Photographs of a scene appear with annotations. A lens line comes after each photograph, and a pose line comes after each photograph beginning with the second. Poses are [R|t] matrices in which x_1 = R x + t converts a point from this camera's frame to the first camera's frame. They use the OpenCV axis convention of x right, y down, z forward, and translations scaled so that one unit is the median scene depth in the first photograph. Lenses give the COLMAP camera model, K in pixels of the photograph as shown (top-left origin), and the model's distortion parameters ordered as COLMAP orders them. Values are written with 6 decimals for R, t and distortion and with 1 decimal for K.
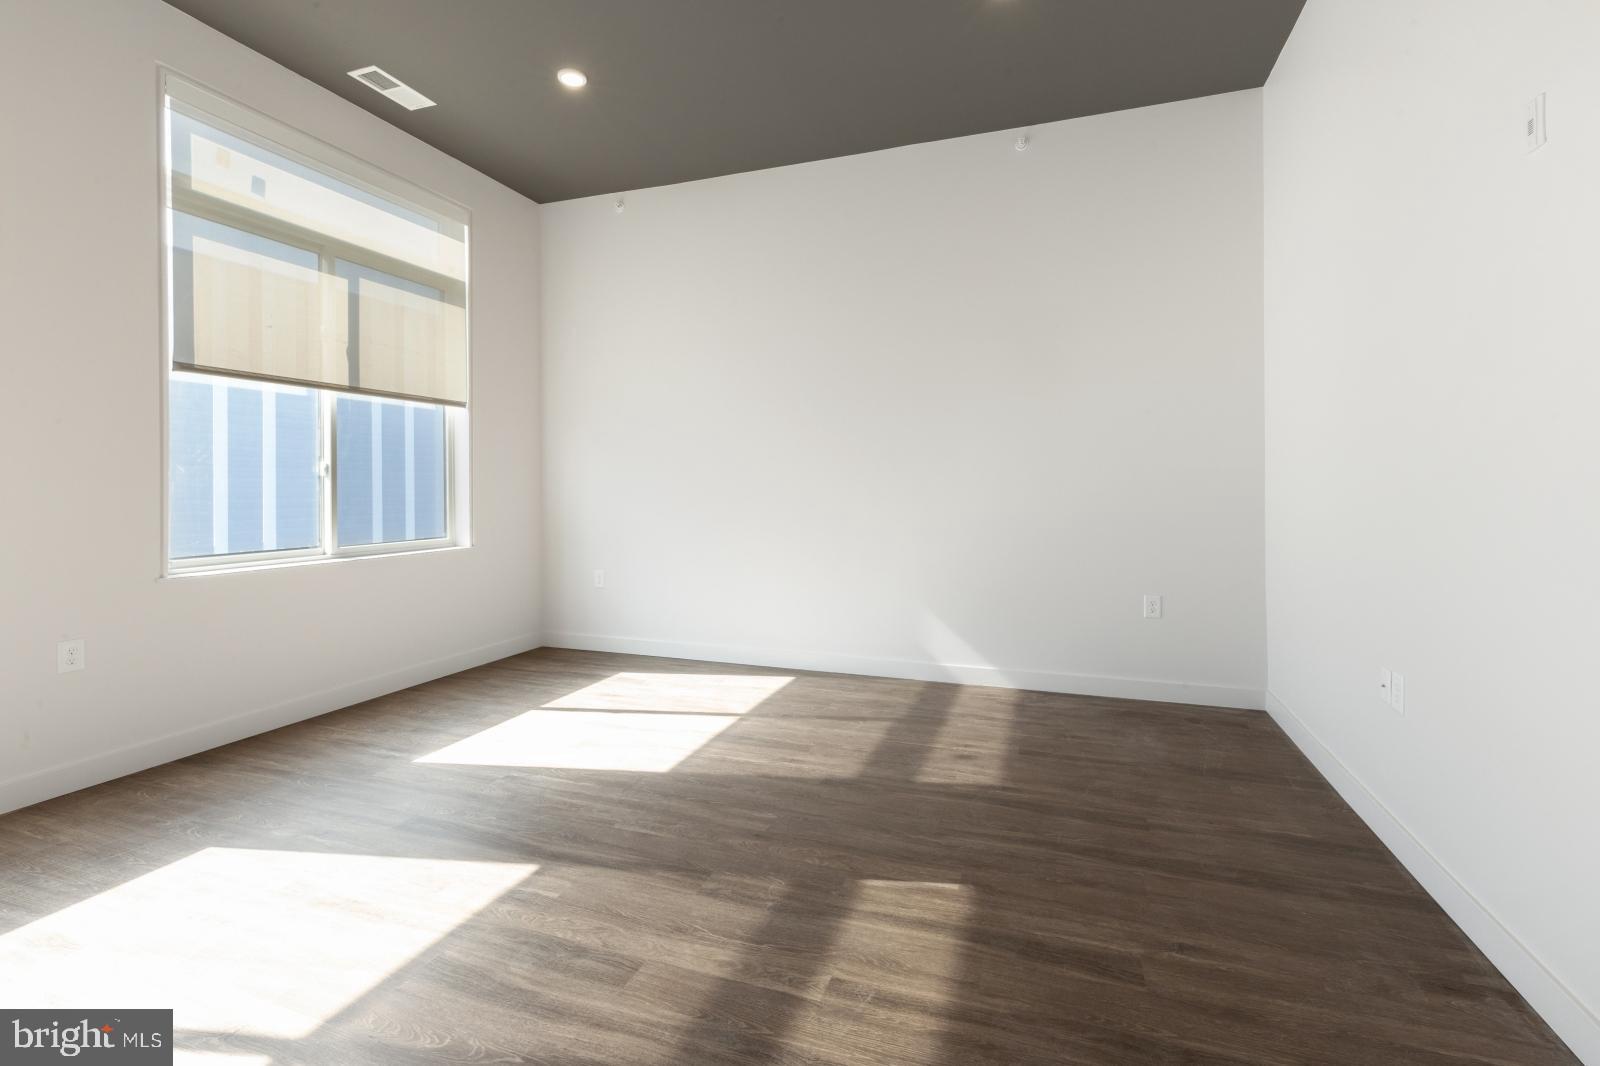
lens RADIAL K [[740.2, 0, 799.2], [0, 740.2, 490.1], [0, 0, 1]] dist [0.003005, -0.000063]
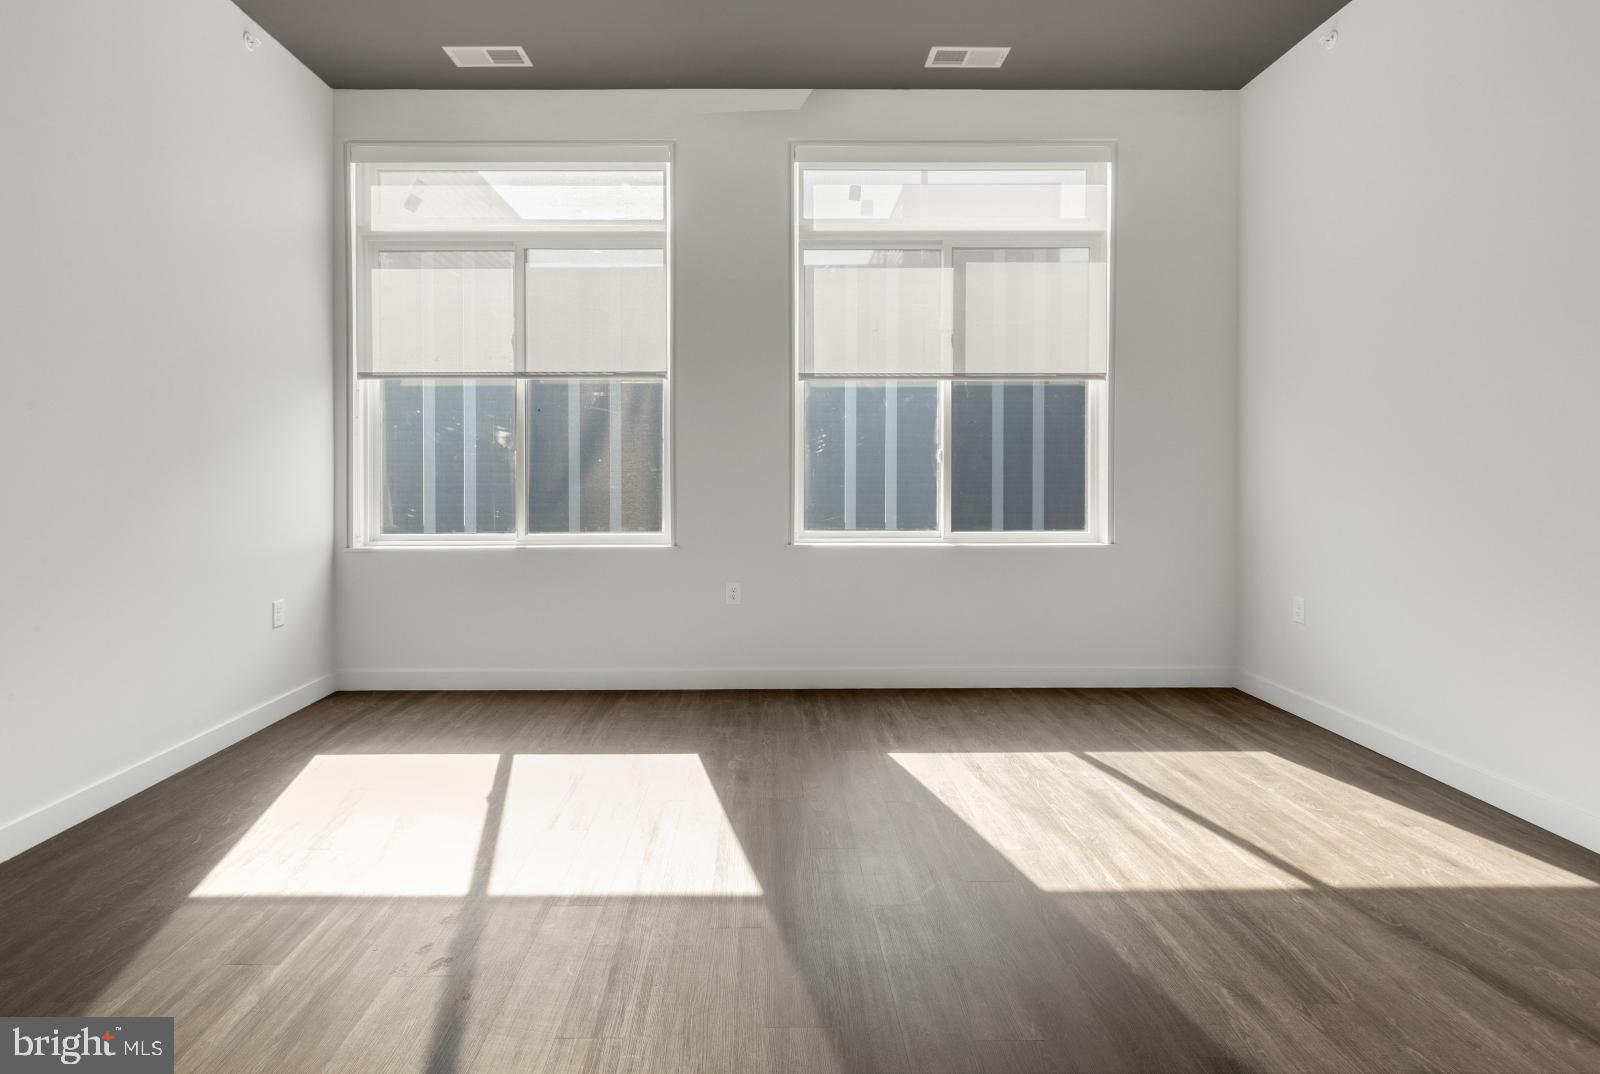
lens RADIAL K [[784.6, 0, 770.9], [0, 784.6, 487.8], [0, 0, 1]] dist [-0.001669, -0.000282]
pose [[0.349039, 0.019652, -0.936902, 0.403260], [-0.005087, 0.999805, 0.019076, -0.004668], [0.937094, -0.001892, 0.349071, 0.512265]]
